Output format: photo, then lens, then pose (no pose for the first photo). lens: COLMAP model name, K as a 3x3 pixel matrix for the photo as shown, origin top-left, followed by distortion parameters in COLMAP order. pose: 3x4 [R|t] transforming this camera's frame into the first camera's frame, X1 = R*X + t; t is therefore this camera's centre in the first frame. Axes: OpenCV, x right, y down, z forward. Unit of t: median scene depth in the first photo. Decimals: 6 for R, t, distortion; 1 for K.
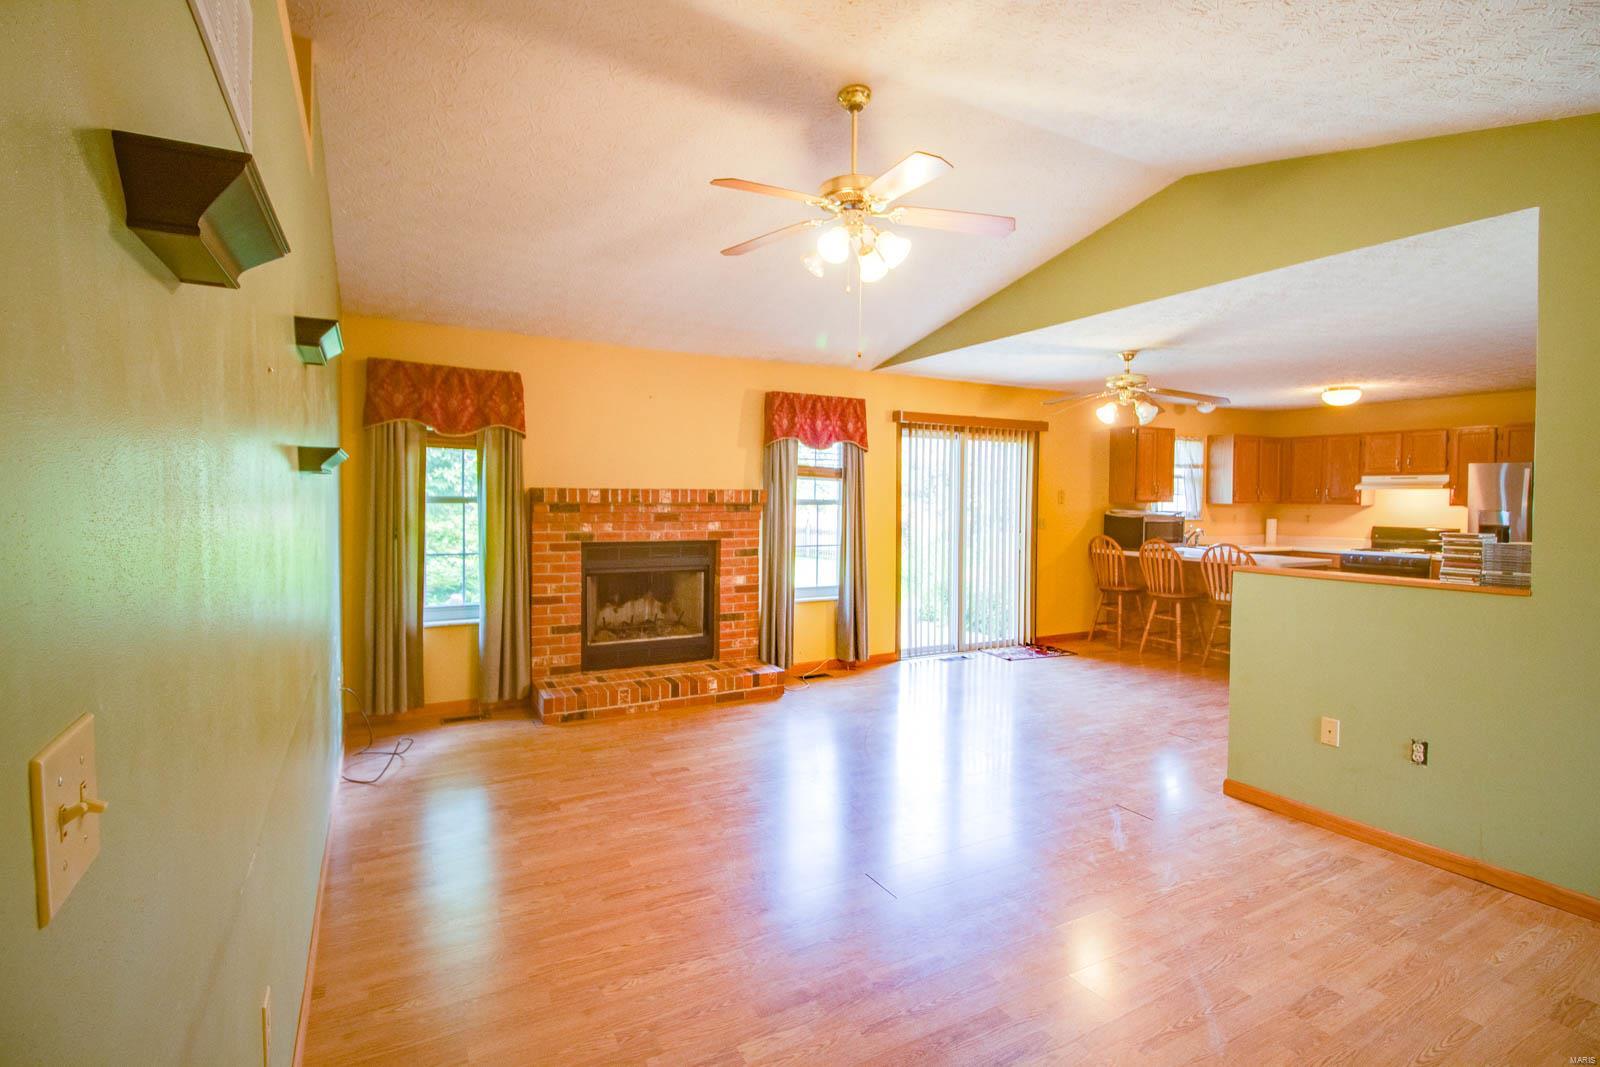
lens RADIAL K [[751.2, 0, 795.8], [0, 751.2, 522.6], [0, 0, 1]] dist [-0.003731, -0.005909]
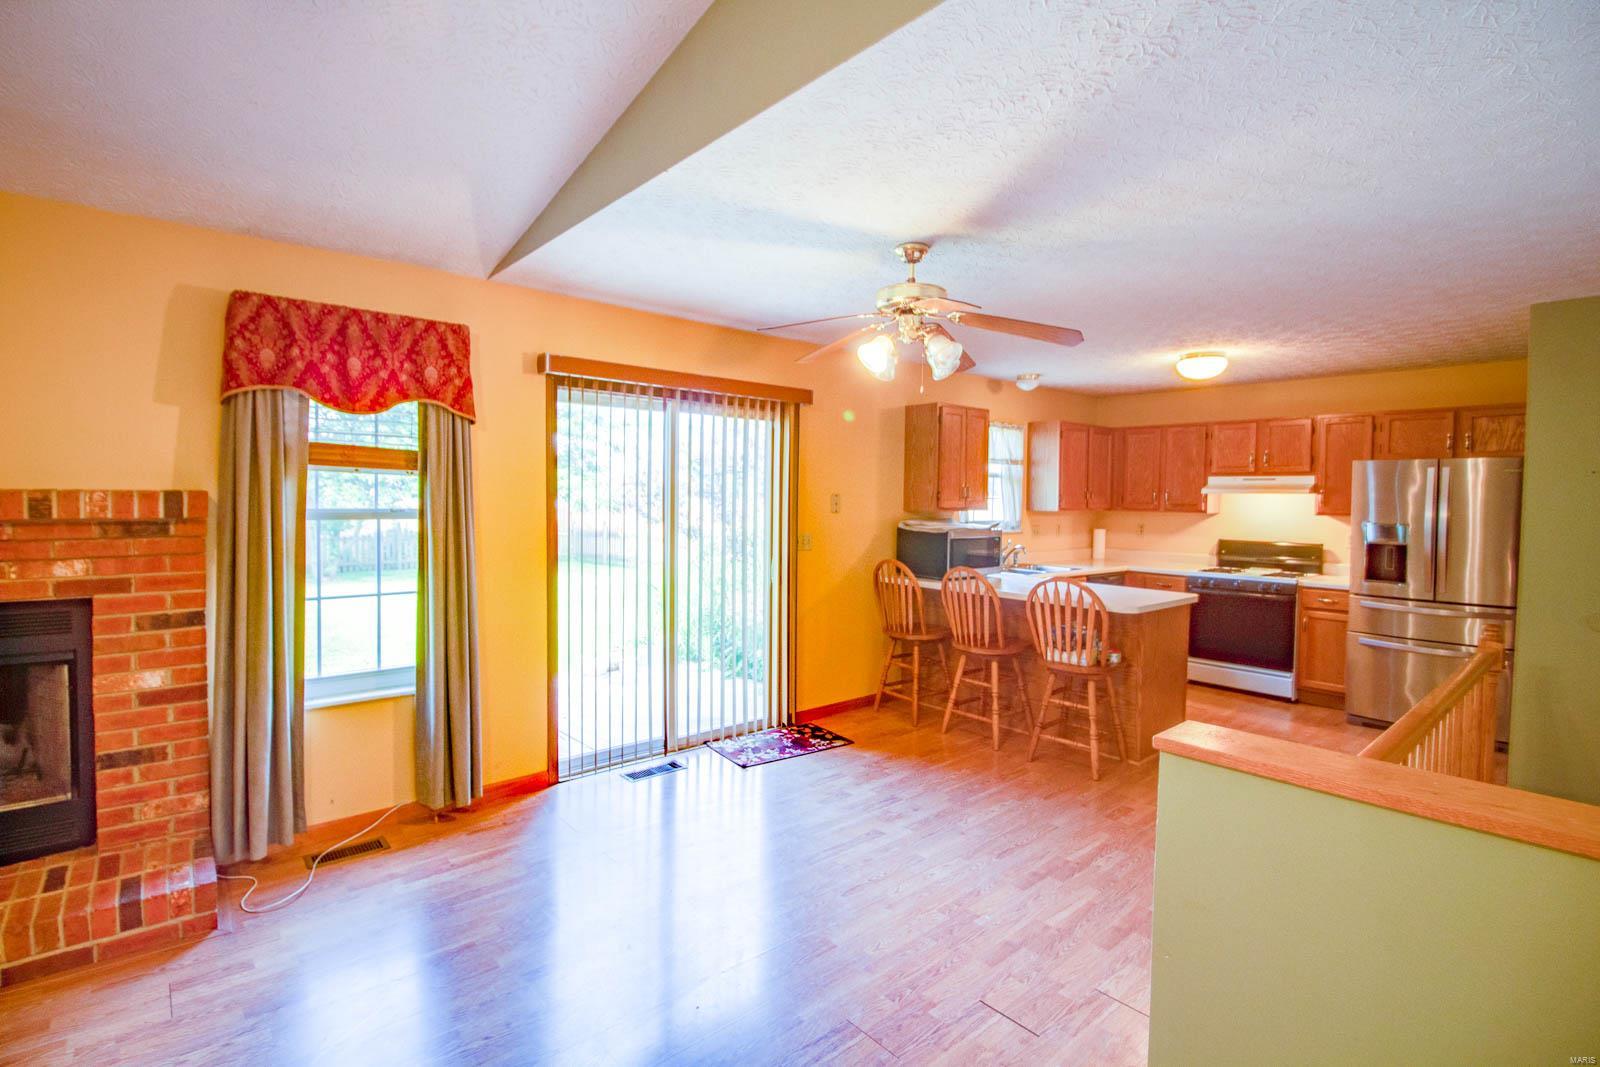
lens RADIAL K [[751.2, 0, 785.9], [0, 751.2, 521.2], [0, 0, 1]] dist [-0.003731, -0.005909]
pose [[0.978849, -0.002182, 0.204573, 0.200004], [0.002001, 0.999997, 0.001088, -0.021408], [-0.204574, -0.000656, 0.978851, 0.401275]]
